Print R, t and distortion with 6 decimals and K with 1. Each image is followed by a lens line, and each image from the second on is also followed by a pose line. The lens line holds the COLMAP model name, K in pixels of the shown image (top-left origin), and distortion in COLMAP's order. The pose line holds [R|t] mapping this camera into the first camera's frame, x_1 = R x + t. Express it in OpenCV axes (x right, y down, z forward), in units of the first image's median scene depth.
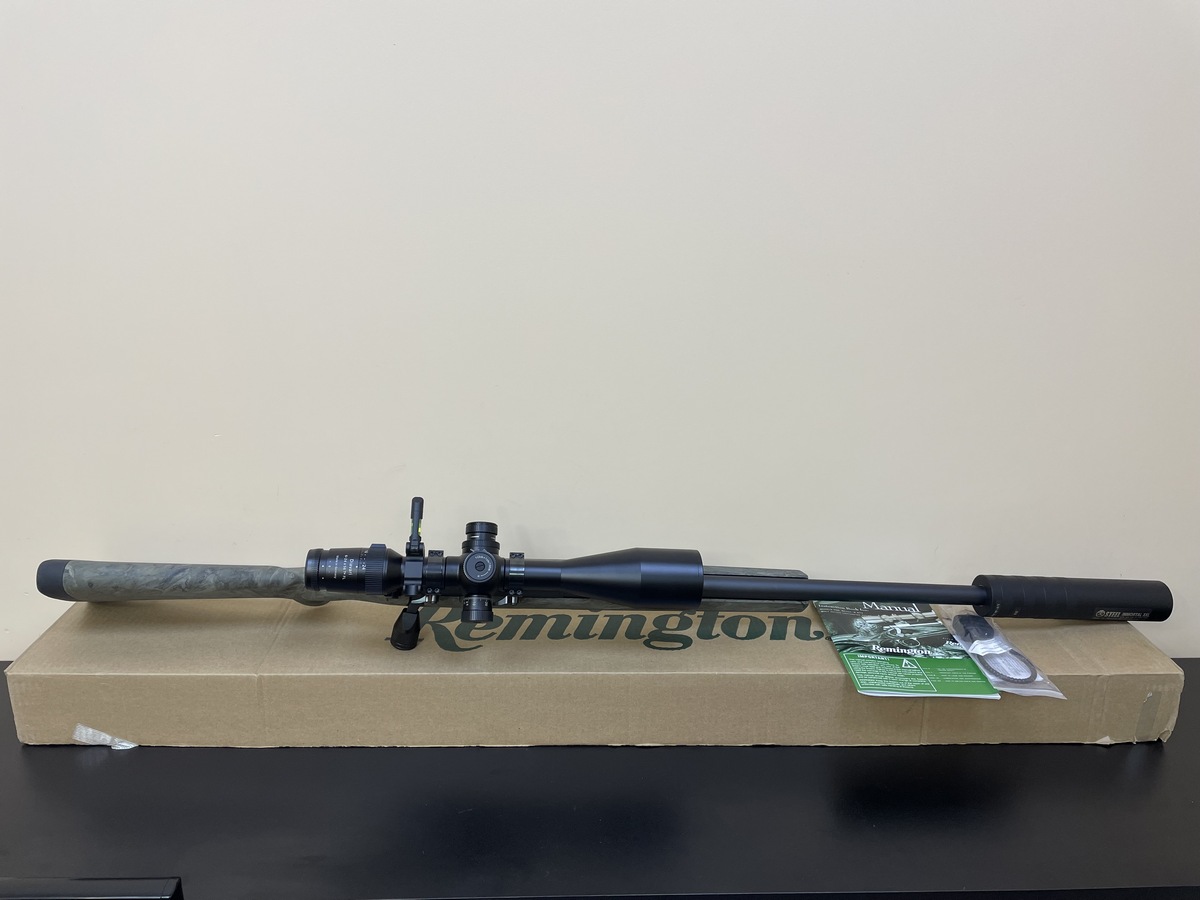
lens RADIAL K [[911.8, 0, 600.0], [0, 911.8, 450.0], [0, 0, 1]] dist [0.087857, -0.111026]
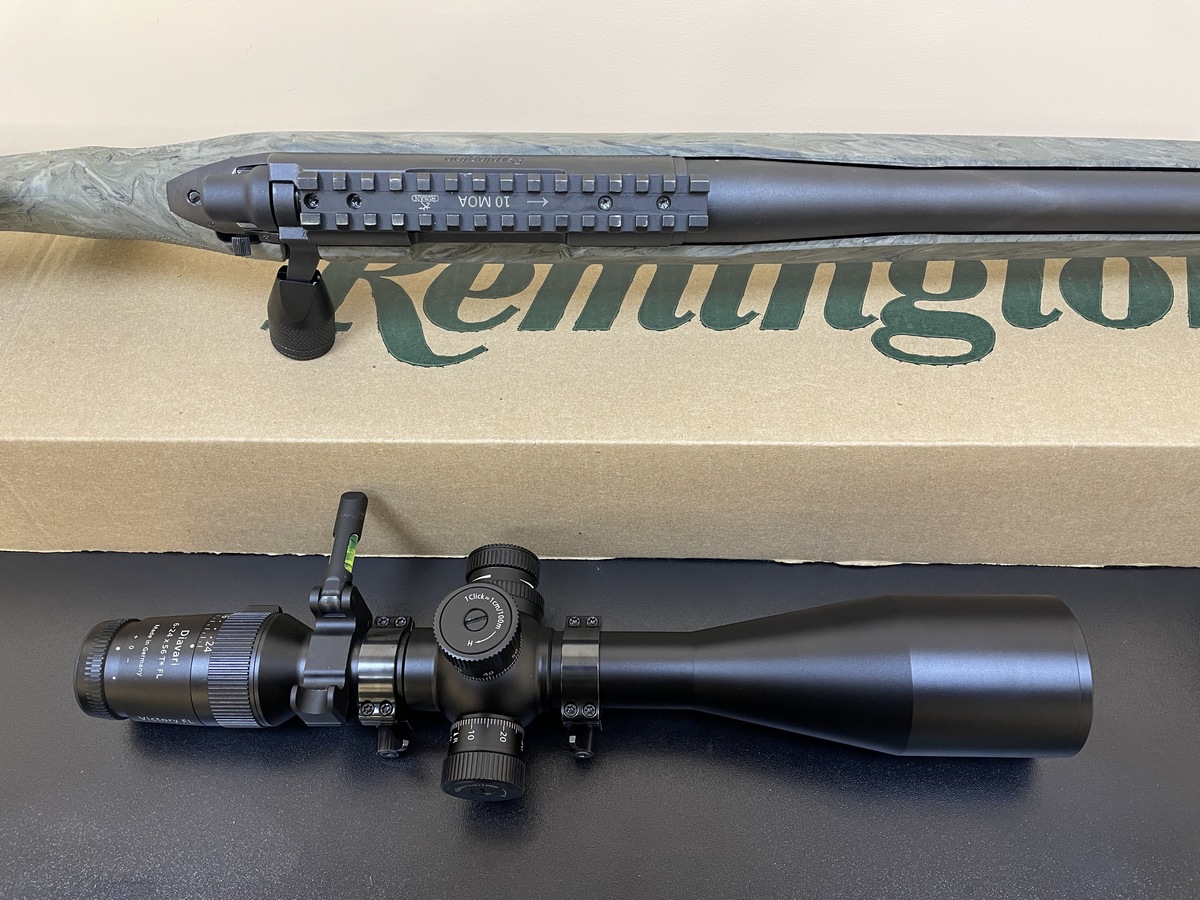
lens RADIAL K [[911.8, 0, 600.0], [0, 911.8, 450.0], [0, 0, 1]] dist [0.087857, -0.111026]
pose [[0.997645, 0.013944, -0.067152, -0.048421], [0.025342, 0.834875, 0.549856, 0.021686], [0.063731, -0.550264, 0.832555, 0.646229]]
